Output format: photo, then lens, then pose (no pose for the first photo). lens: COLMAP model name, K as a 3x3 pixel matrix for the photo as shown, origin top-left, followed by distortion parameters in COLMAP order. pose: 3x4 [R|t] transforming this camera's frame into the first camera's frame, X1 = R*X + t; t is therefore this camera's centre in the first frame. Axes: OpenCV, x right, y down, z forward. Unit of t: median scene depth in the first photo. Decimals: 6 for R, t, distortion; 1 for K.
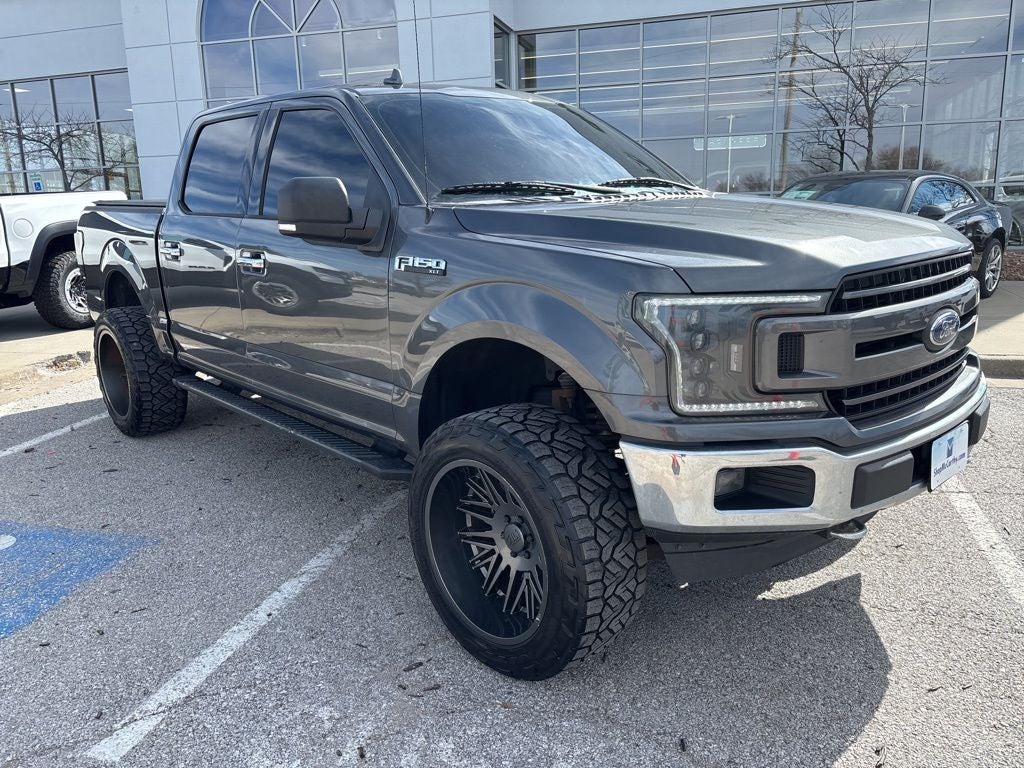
lens RADIAL K [[788.3, 0, 507.8], [0, 788.3, 381.2], [0, 0, 1]] dist [0.020451, -0.000236]
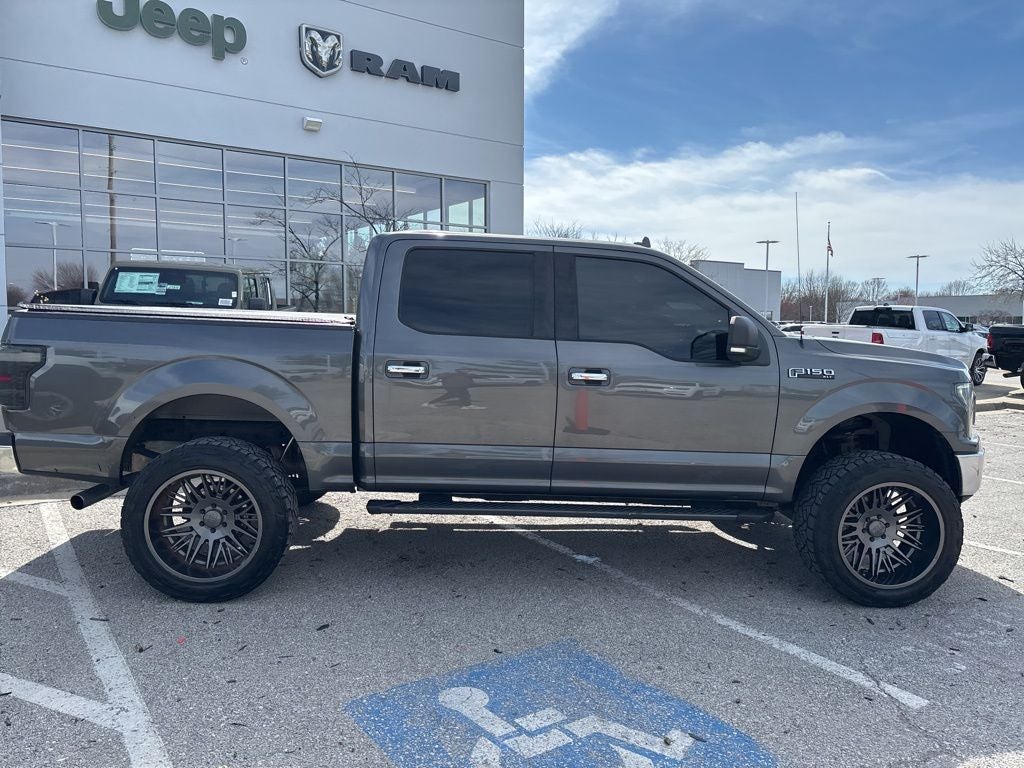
lens RADIAL K [[781.4, 0, 511.3], [0, 781.4, 377.0], [0, 0, 1]] dist [0.042643, -0.045264]
pose [[0.619013, -0.021995, 0.785073, -1.769552], [0.136732, 0.987360, -0.080148, -0.096295], [-0.773387, 0.156957, 0.614196, 0.494704]]
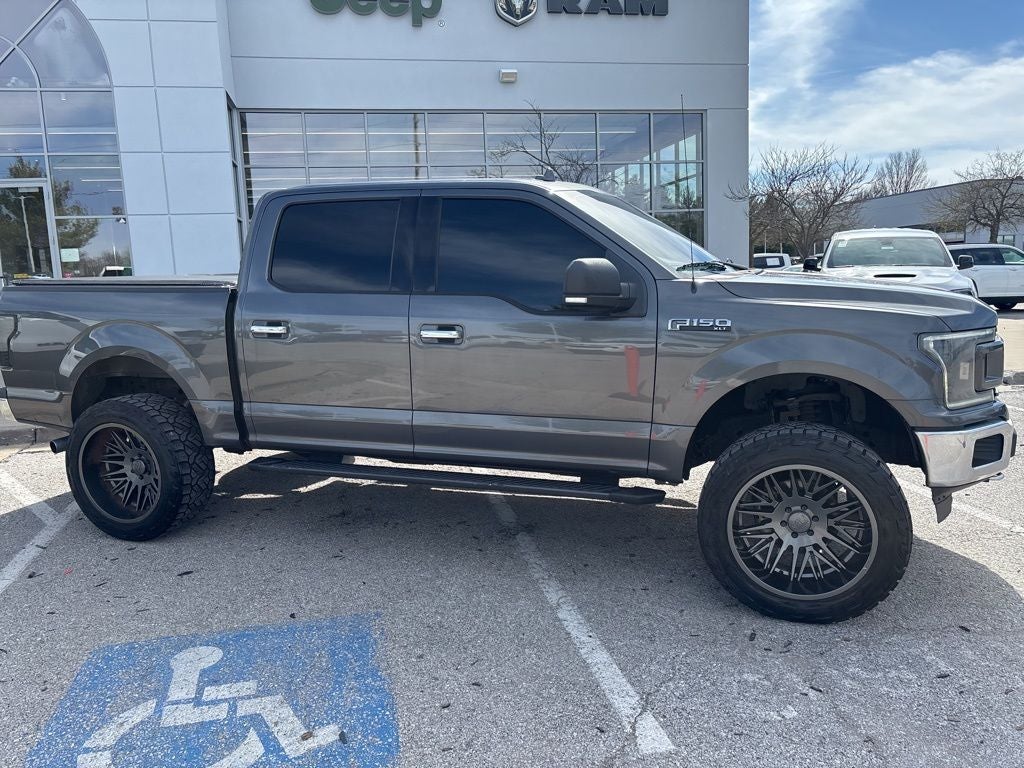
lens RADIAL K [[781.4, 0, 512.0], [0, 781.4, 384.0], [0, 0, 1]] dist [0.042749, -0.050497]
pose [[0.877333, -0.073897, 0.474158, -1.004195], [0.114157, 0.991846, -0.056647, -0.013820], [-0.466106, 0.103827, 0.878615, 0.028336]]
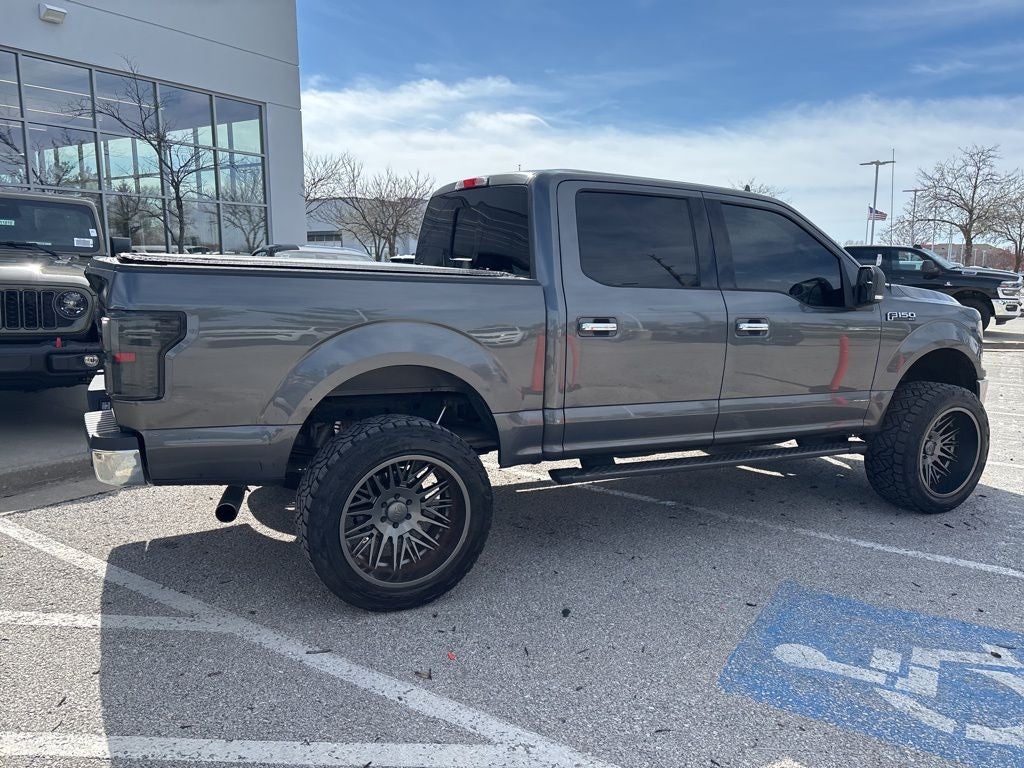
lens RADIAL K [[779.3, 0, 513.2], [0, 779.3, 387.2], [0, 0, 1]] dist [0.059137, -0.072258]
pose [[0.259098, -0.123758, 0.957889, -2.096708], [0.186978, 0.979423, 0.075965, -0.292256], [-0.947580, 0.159422, 0.276907, 1.379209]]
